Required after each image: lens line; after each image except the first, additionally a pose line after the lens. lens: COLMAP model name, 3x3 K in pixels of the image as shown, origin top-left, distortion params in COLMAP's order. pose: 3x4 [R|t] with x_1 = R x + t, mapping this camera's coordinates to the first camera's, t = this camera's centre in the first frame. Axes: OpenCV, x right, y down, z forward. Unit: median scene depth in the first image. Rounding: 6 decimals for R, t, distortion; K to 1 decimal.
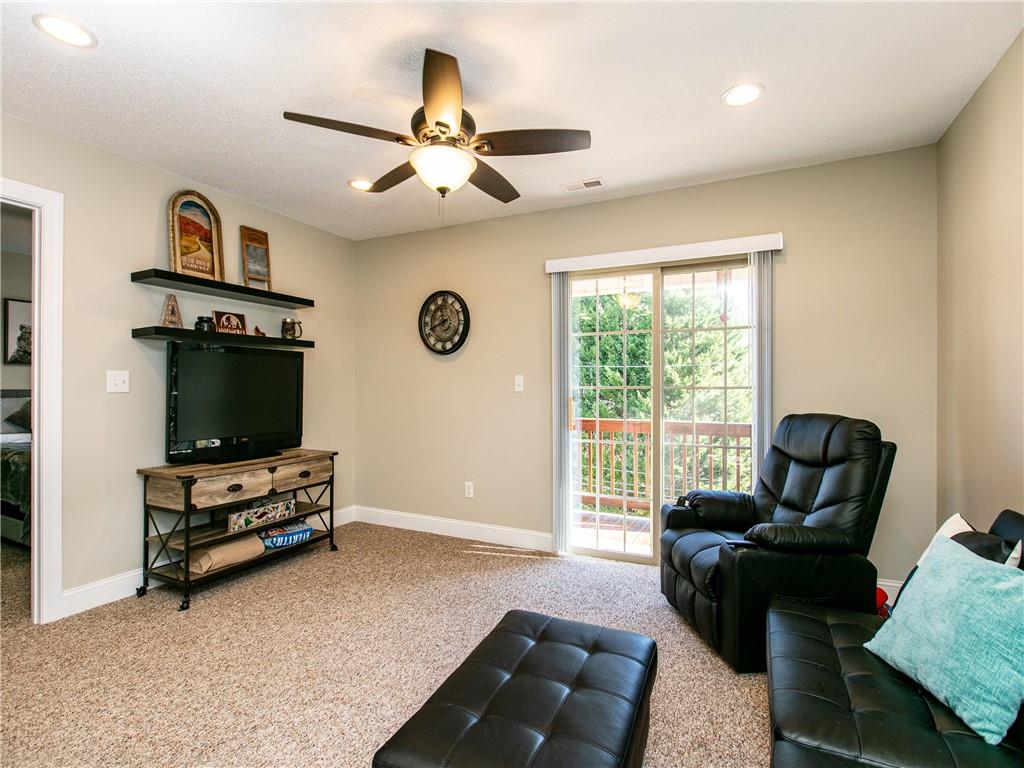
lens RADIAL K [[498.9, 0, 512.0], [0, 498.9, 384.0], [0, 0, 1]] dist [-0.004314, -0.001219]
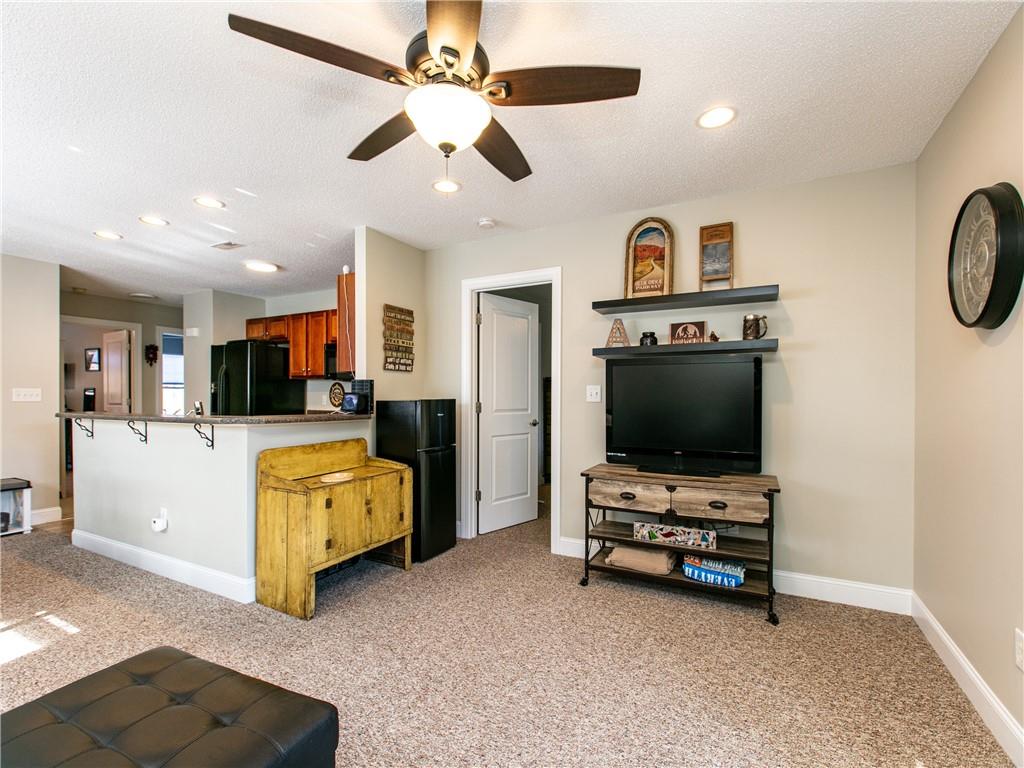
lens RADIAL K [[461.7, 0, 511.2], [0, 461.7, 398.2], [0, 0, 1]] dist [0.001034, 0.000033]
pose [[-0.031258, 0.004969, -0.999499, 0.372253], [0.005436, 0.999974, 0.004801, -0.000244], [0.999497, -0.005283, -0.031284, 0.716599]]
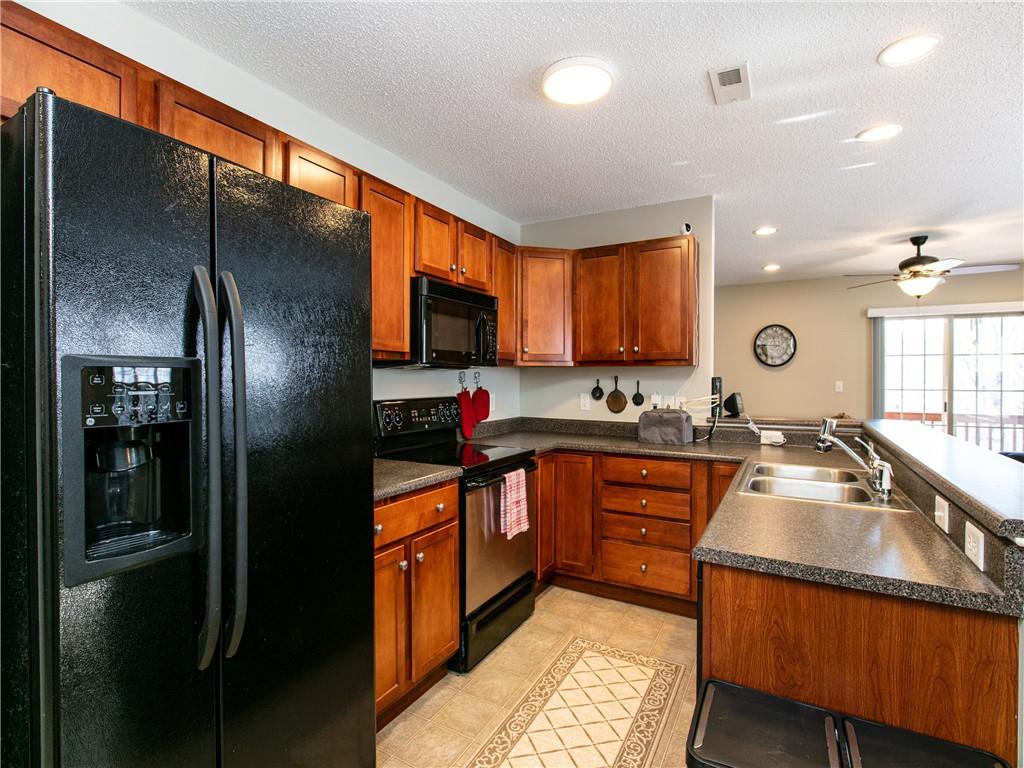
lens RADIAL K [[508.7, 0, 512.0], [0, 508.7, 384.0], [0, 0, 1]] dist [0.000873, 0.000524]
pose [[0.998793, 0.001054, -0.049114, -1.070773], [-0.000105, 0.999814, 0.019306, -0.047001], [0.049125, -0.019278, 0.998607, -0.725827]]
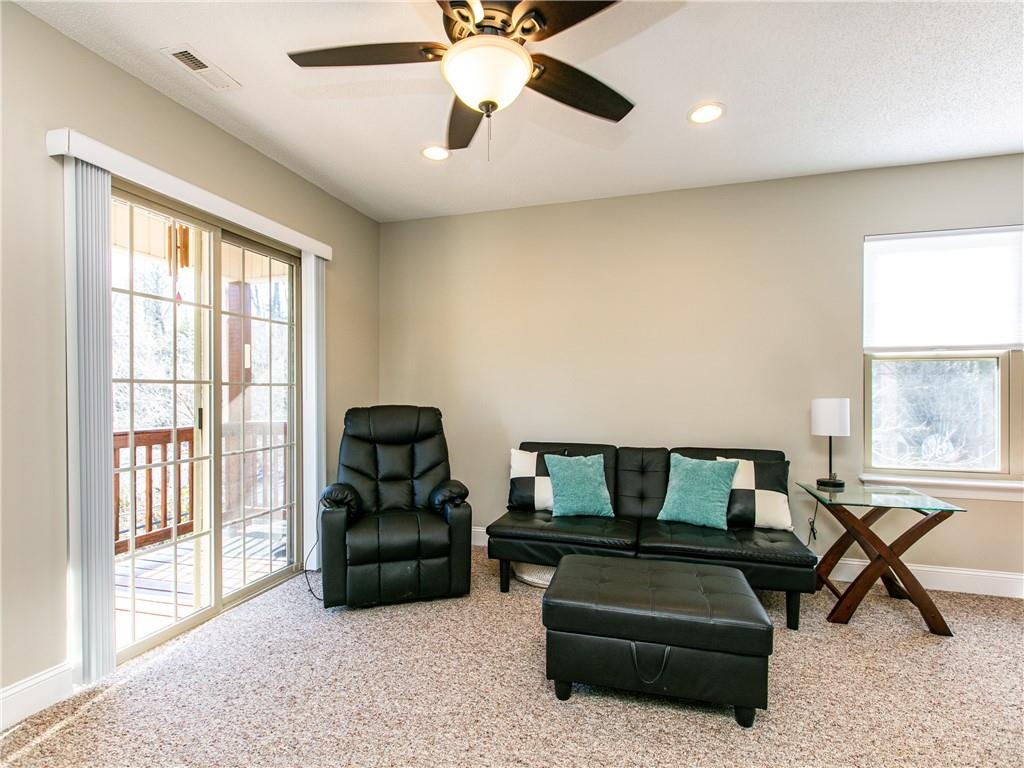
lens RADIAL K [[498.9, 0, 512.0], [0, 498.9, 384.0], [0, 0, 1]] dist [-0.004314, -0.001219]
pose [[-0.162131, 0.006604, 0.986747, -0.565832], [-0.005228, 0.999958, -0.007551, 0.009467], [-0.986755, -0.006383, -0.162090, 0.692559]]
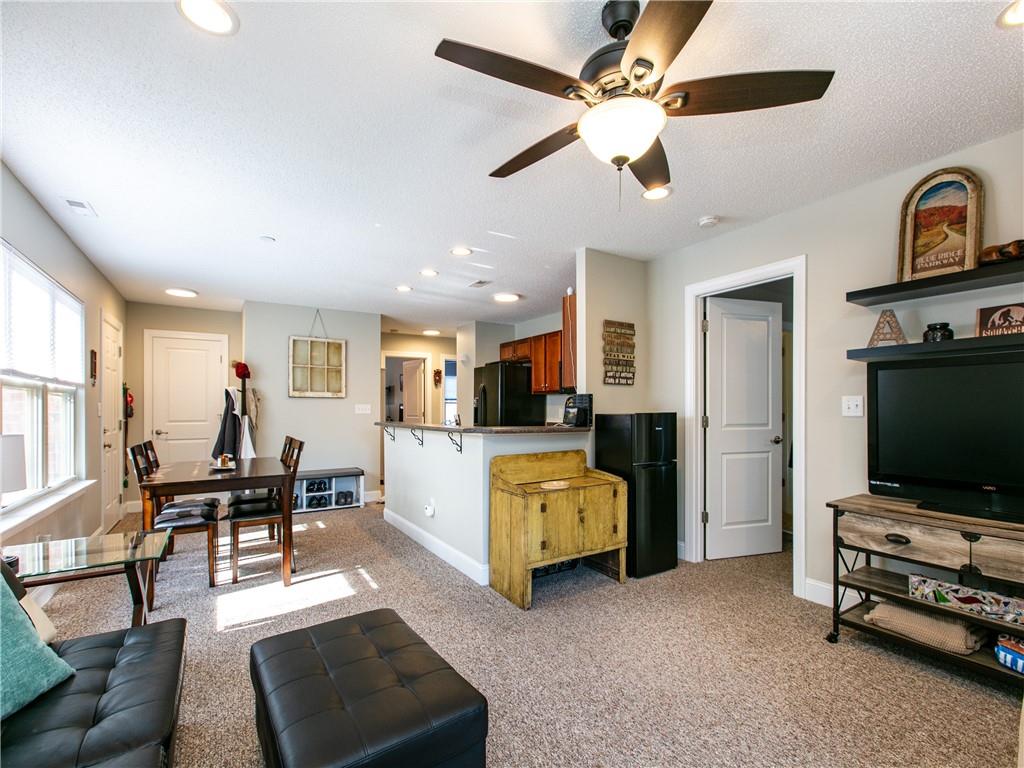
lens RADIAL K [[461.5, 0, 514.2], [0, 461.5, 408.3], [0, 0, 1]] dist [0.000216, 0.000010]
pose [[-0.525311, -0.000577, -0.850910, 0.357464], [0.007068, 0.999962, -0.005041, -0.000615], [0.850881, -0.008663, -0.525287, 0.788939]]
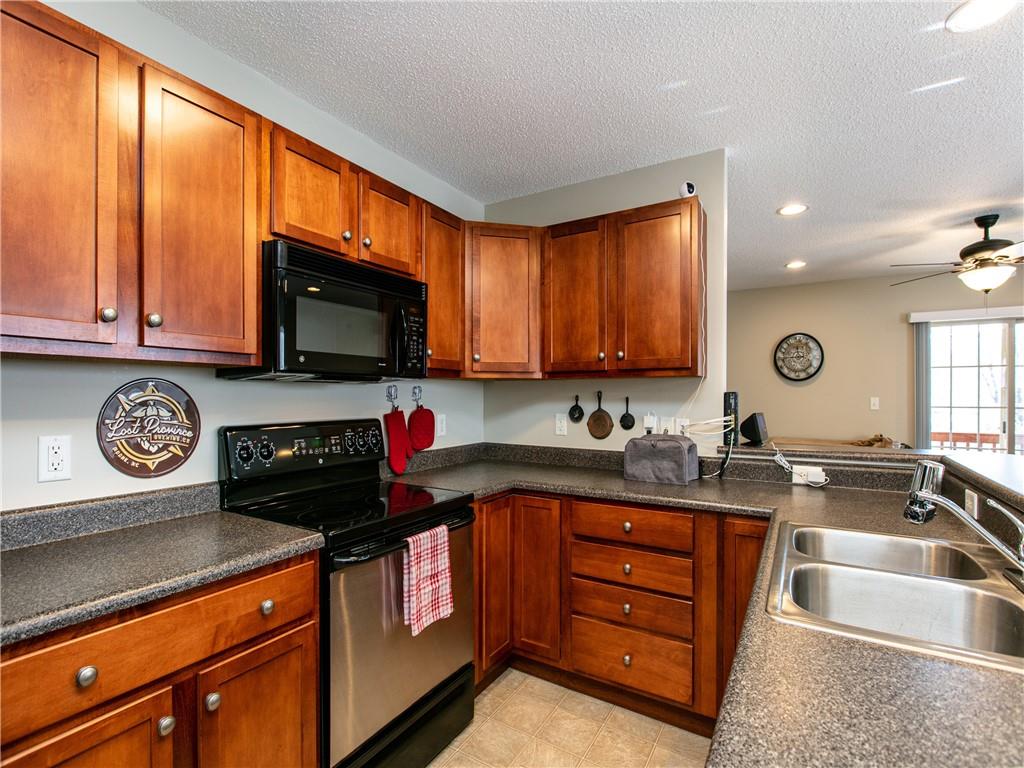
lens RADIAL K [[488.1, 0, 515.9], [0, 488.1, 400.2], [0, 0, 1]] dist [-0.001374, -0.000383]
pose [[0.996555, -0.001253, -0.082920, -0.971174], [0.002682, 0.999850, 0.017124, -0.042294], [0.082886, -0.017287, 0.996409, -0.441965]]
